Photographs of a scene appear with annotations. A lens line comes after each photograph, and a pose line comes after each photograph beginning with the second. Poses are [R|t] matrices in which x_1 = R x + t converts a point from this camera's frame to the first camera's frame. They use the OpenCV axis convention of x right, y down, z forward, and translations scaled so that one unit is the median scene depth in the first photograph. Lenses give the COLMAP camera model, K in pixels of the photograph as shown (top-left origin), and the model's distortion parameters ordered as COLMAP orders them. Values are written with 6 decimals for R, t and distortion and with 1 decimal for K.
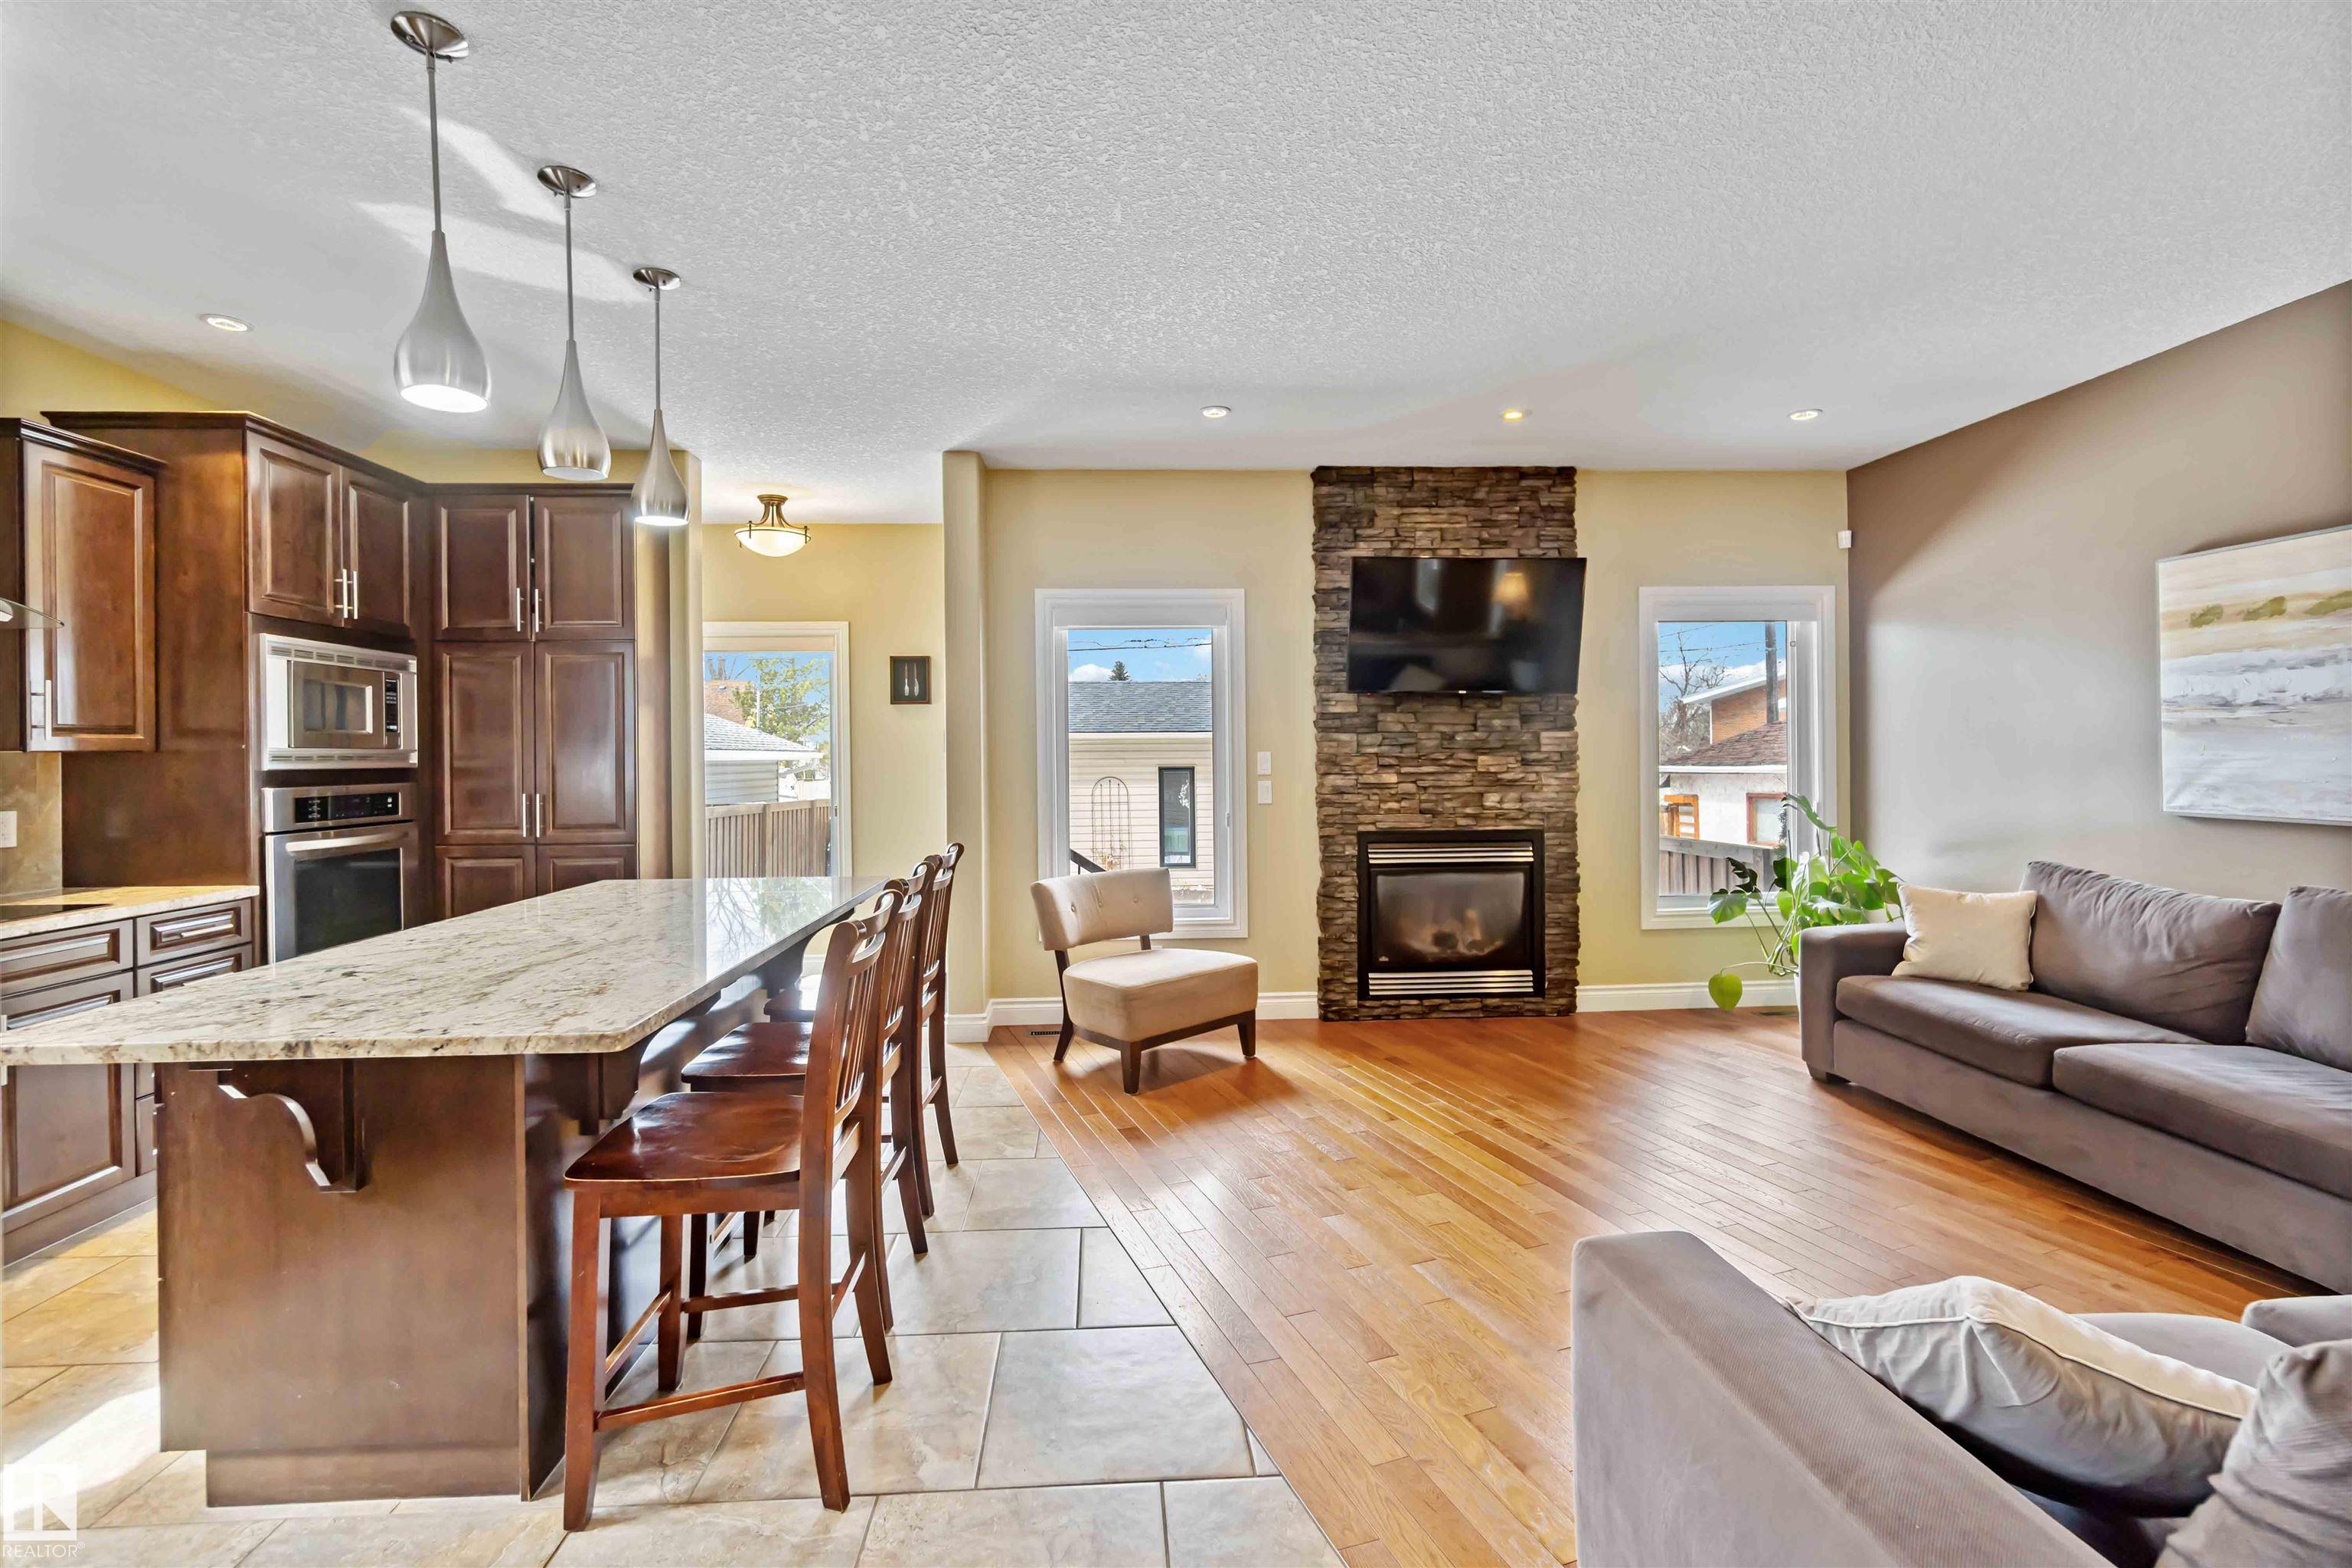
lens RADIAL K [[1030.0, 0, 1153.1], [0, 1030.0, 756.5], [0, 0, 1]] dist [0.000246, 0.000464]
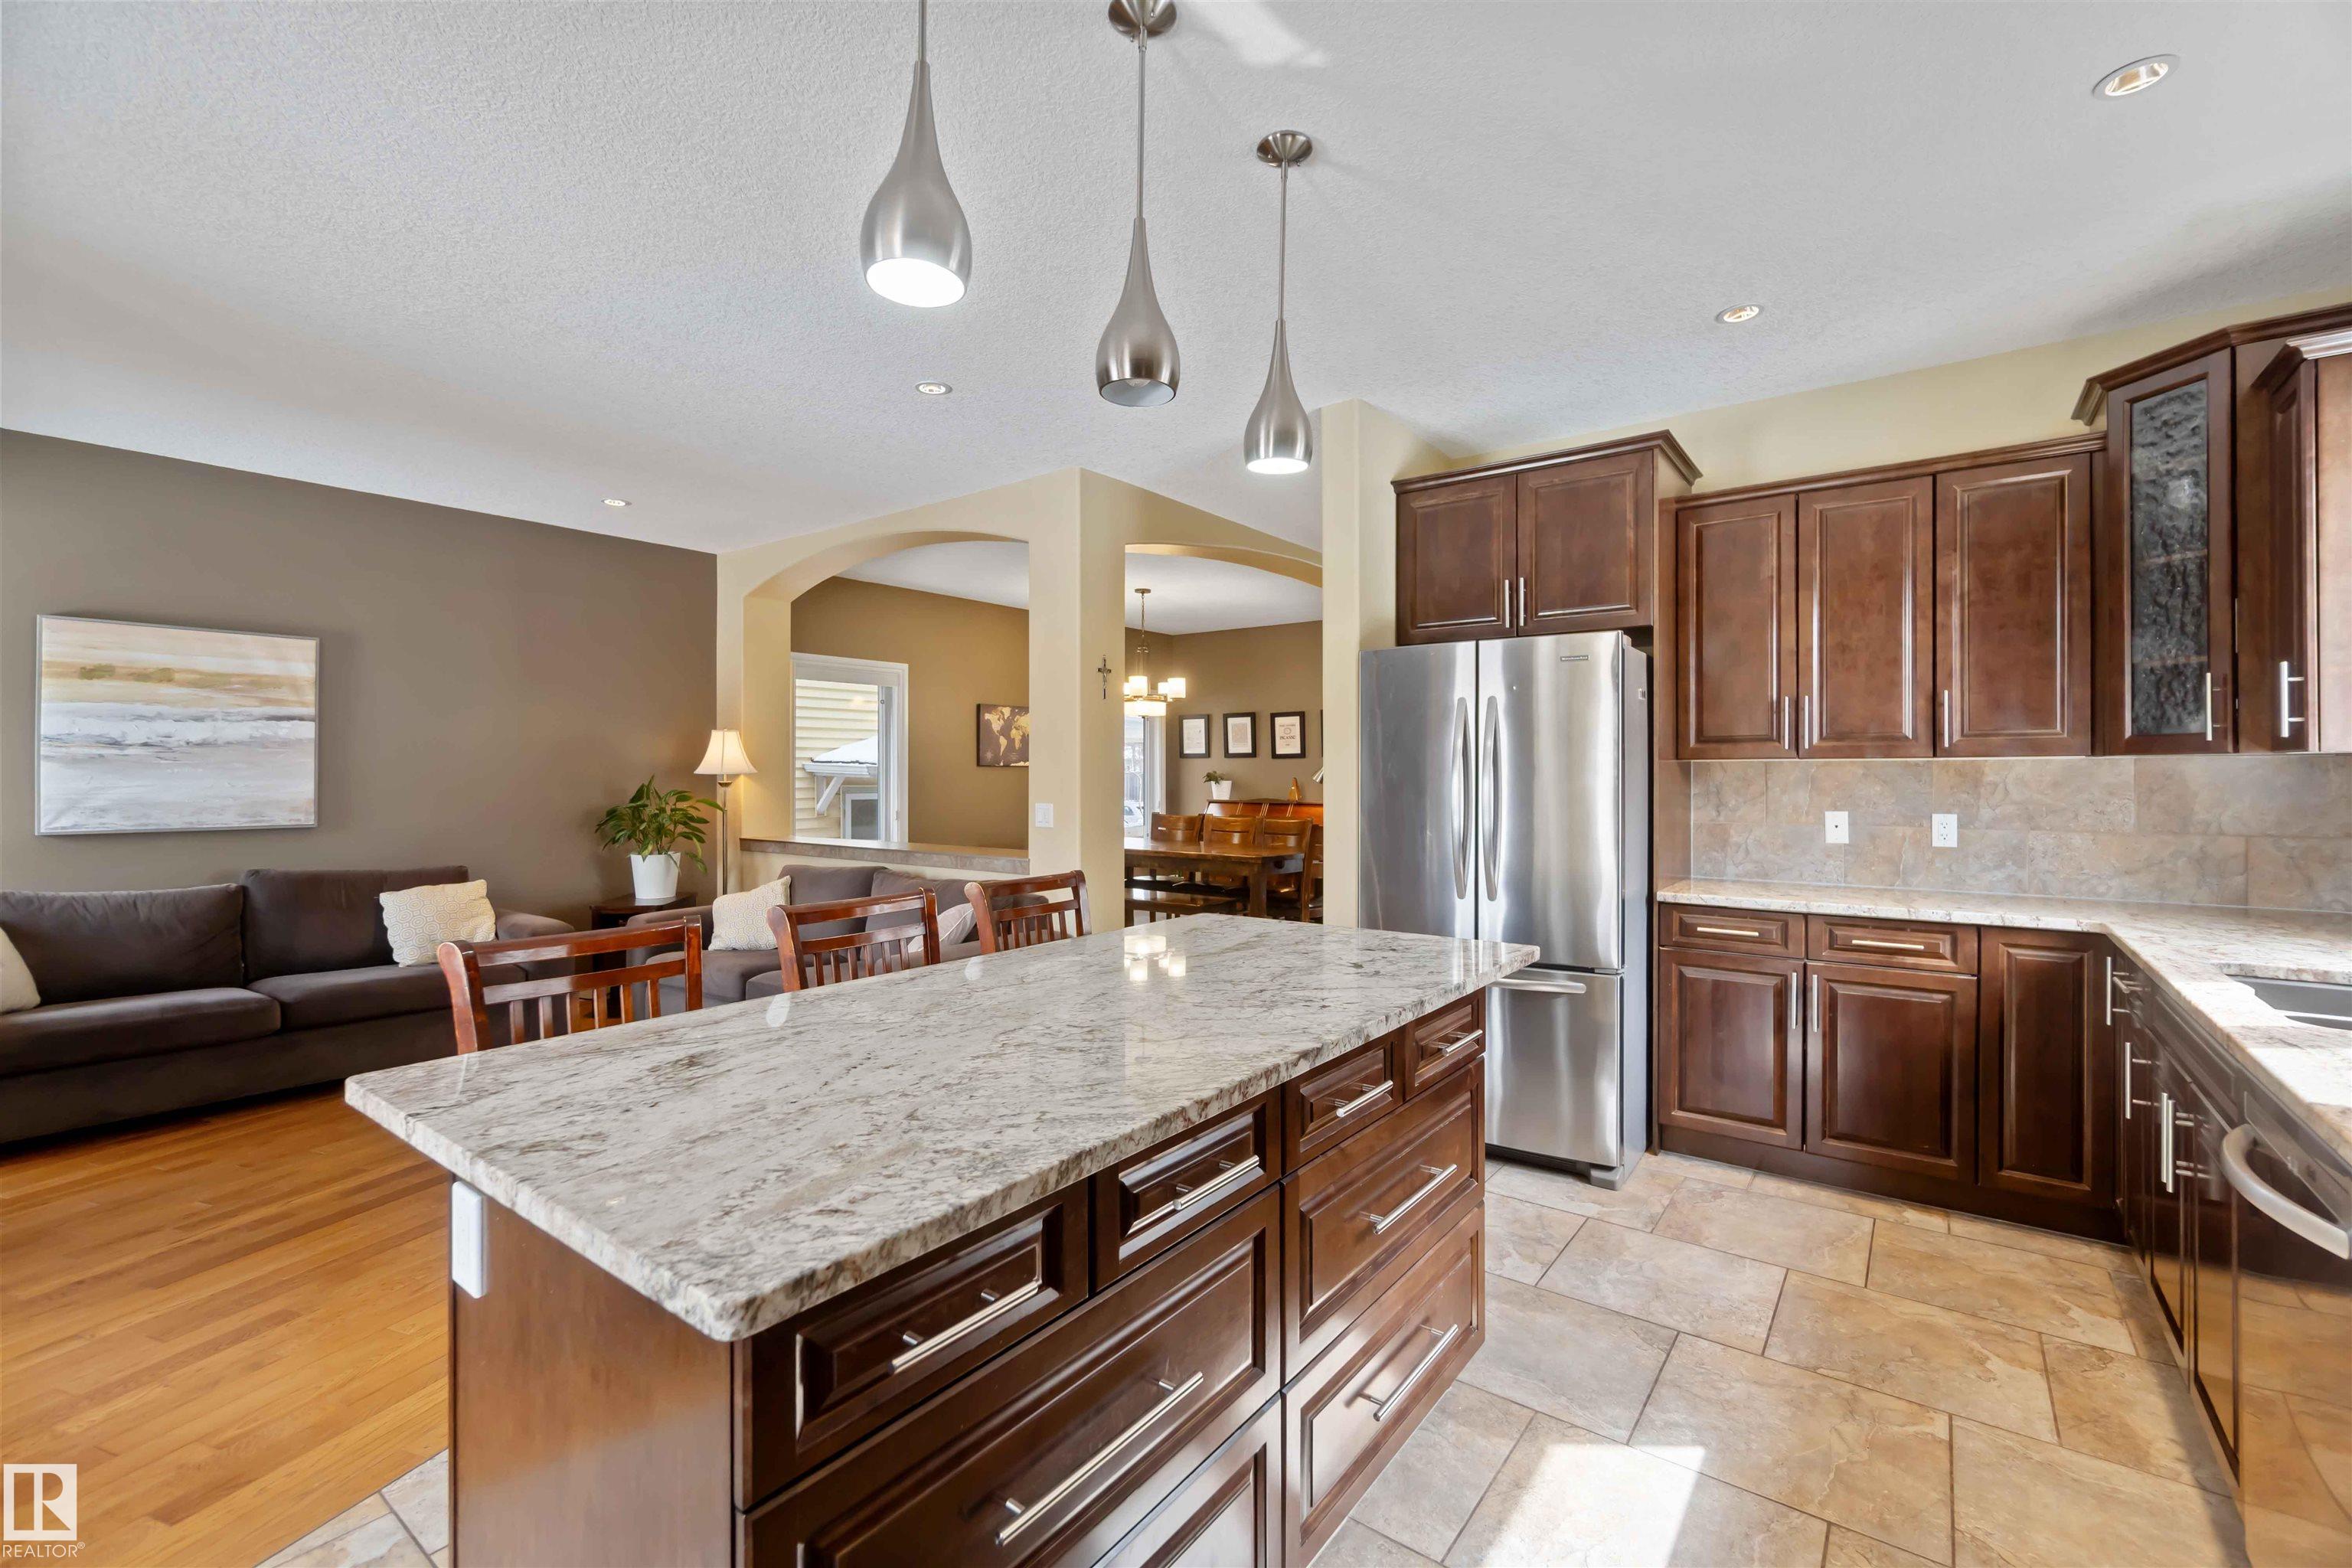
lens RADIAL K [[1030.0, 0, 1168.8], [0, 1030.0, 770.8], [0, 0, 1]] dist [0.000246, 0.000464]
pose [[-0.764313, 0.010559, 0.644758, -0.530114], [0.008652, 0.999944, -0.006120, 0.001528], [-0.644787, 0.000901, -0.764362, 0.770629]]
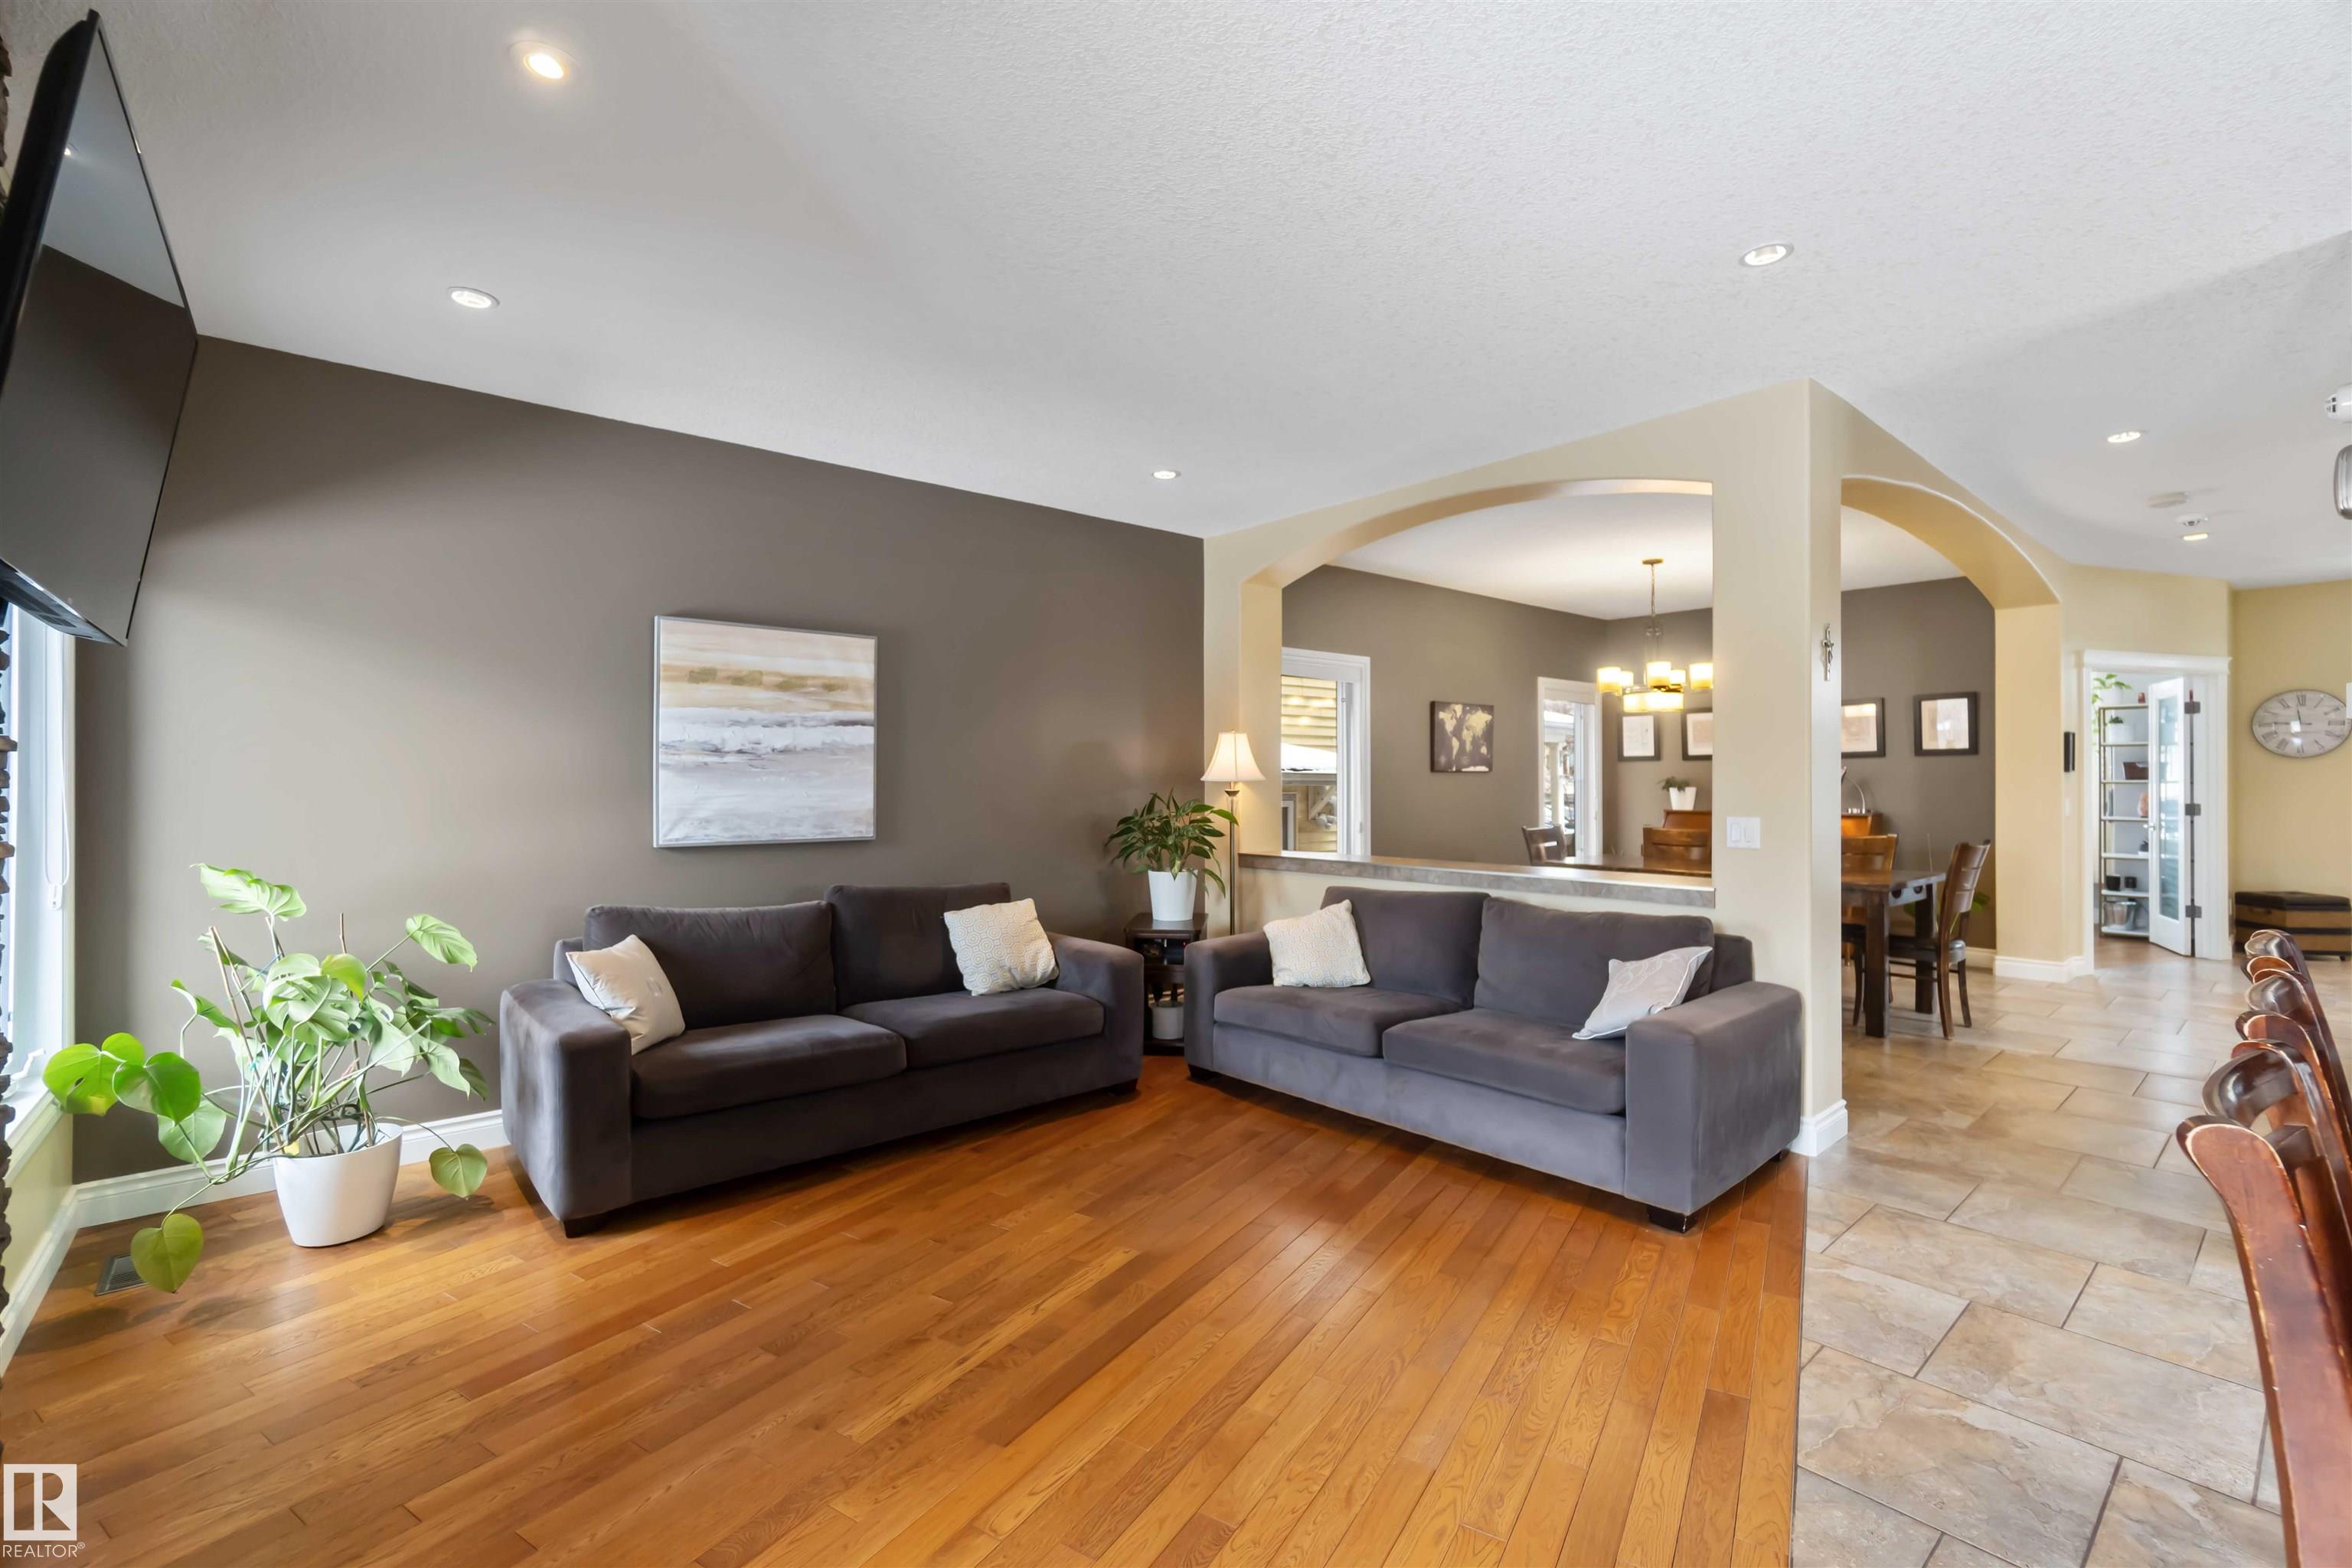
lens RADIAL K [[1030.0, 0, 1157.0], [0, 1030.0, 777.2], [0, 0, 1]] dist [0.000246, 0.000464]
pose [[-0.609083, 0.012704, 0.793005, -0.157245], [0.010588, 0.999913, -0.007886, -0.003211], [-0.793036, 0.003593, -0.609164, 0.901316]]
